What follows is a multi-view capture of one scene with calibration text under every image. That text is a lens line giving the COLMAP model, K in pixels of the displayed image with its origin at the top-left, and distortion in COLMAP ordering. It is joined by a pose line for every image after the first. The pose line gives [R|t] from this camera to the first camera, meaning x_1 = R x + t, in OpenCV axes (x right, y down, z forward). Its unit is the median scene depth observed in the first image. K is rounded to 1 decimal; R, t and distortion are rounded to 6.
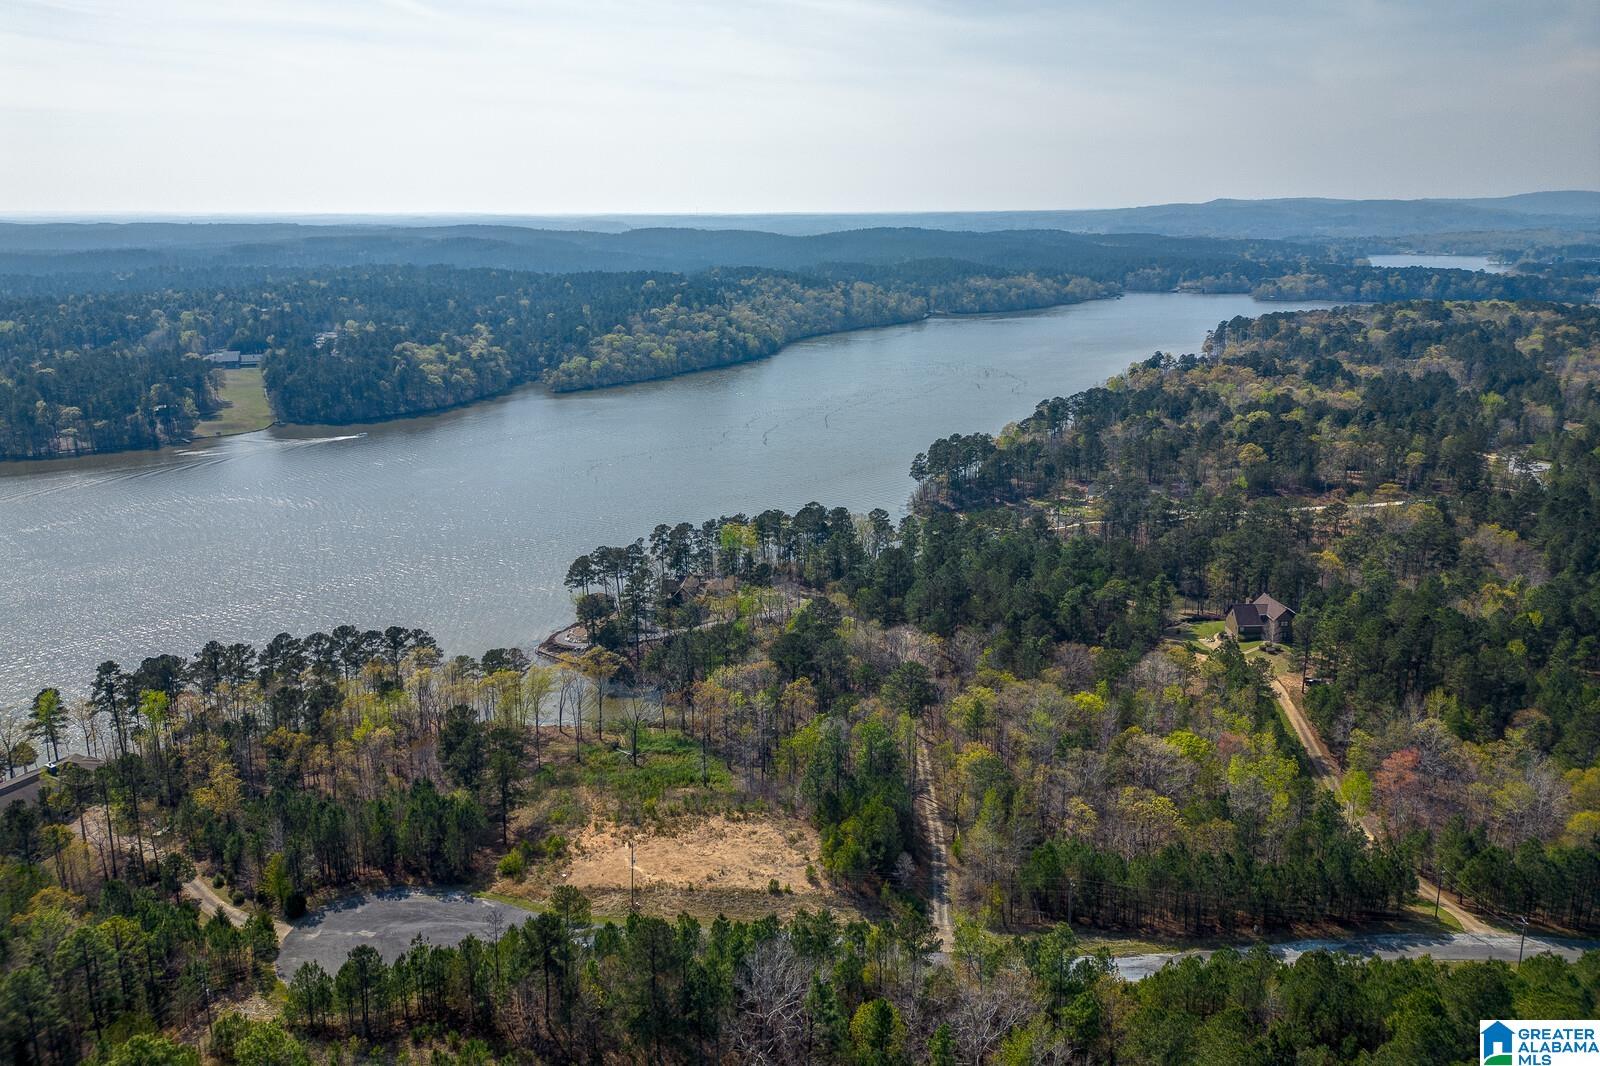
lens RADIAL K [[1107.4, 0, 800.0], [0, 1107.4, 533.0], [0, 0, 1]] dist [0.098066, -0.096626]
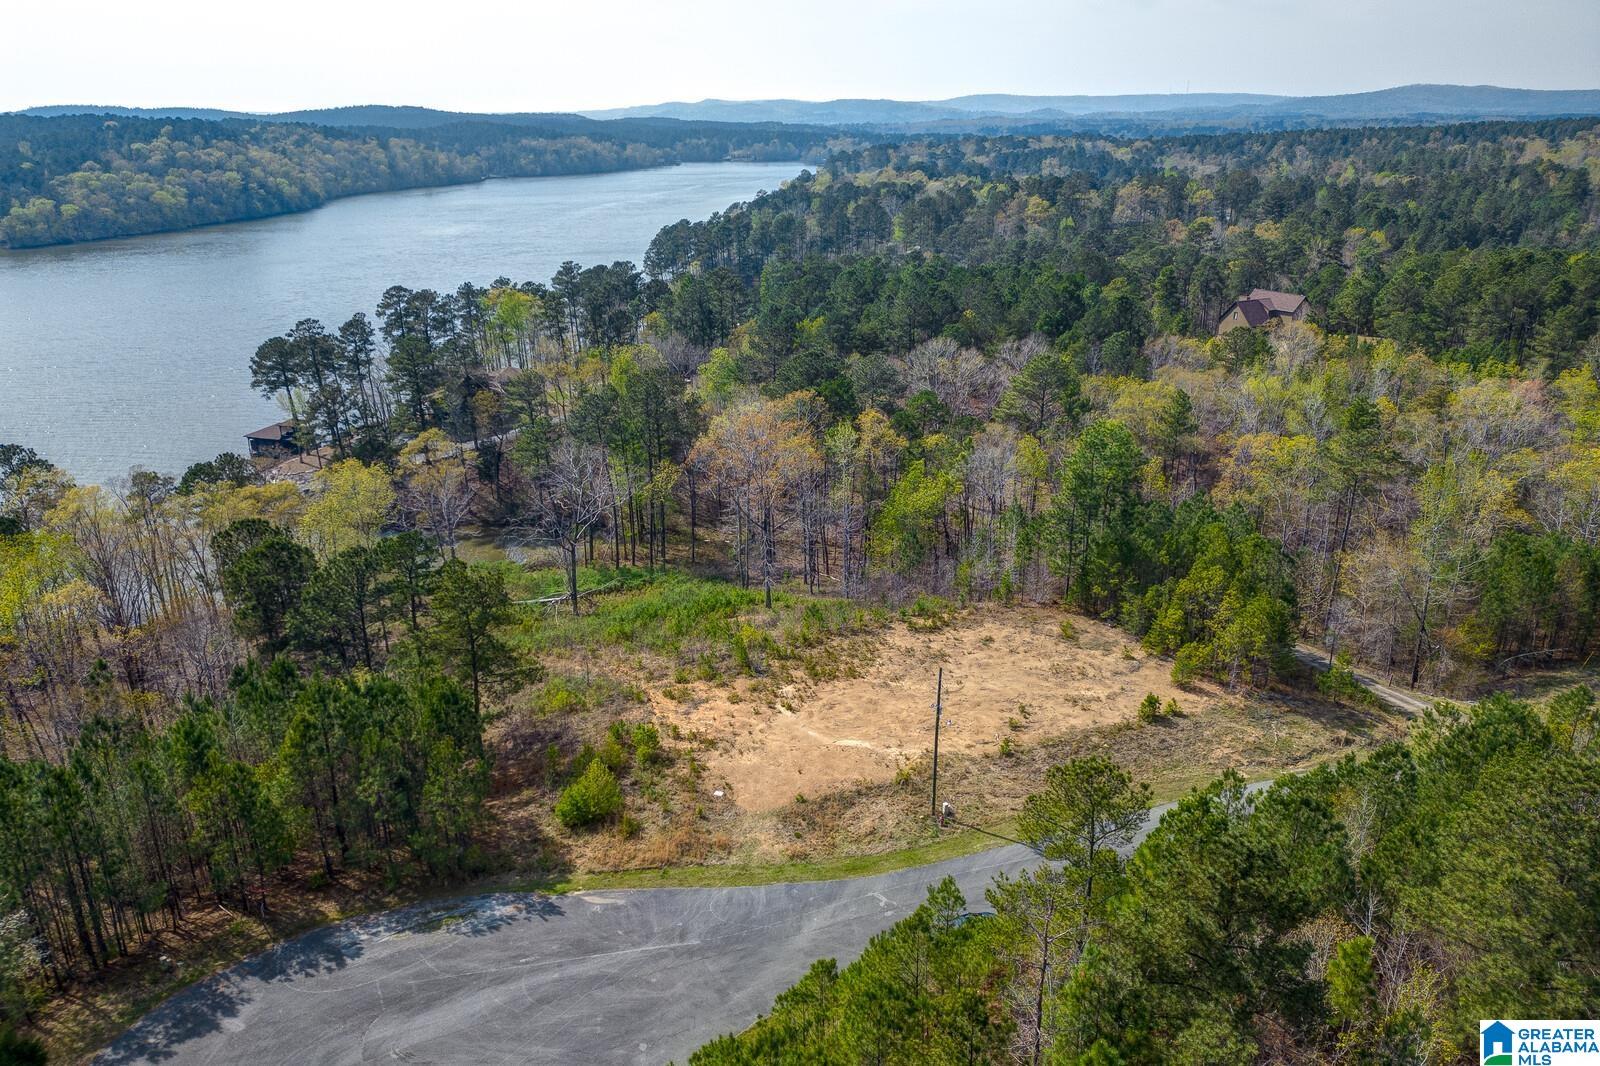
lens RADIAL K [[1107.4, 0, 800.0], [0, 1107.4, 533.0], [0, 0, 1]] dist [0.098066, -0.096626]
pose [[0.903623, -0.149984, 0.401212, -0.086016], [0.123913, 0.988174, 0.090324, 0.044156], [-0.410014, -0.031903, 0.911521, 0.154338]]
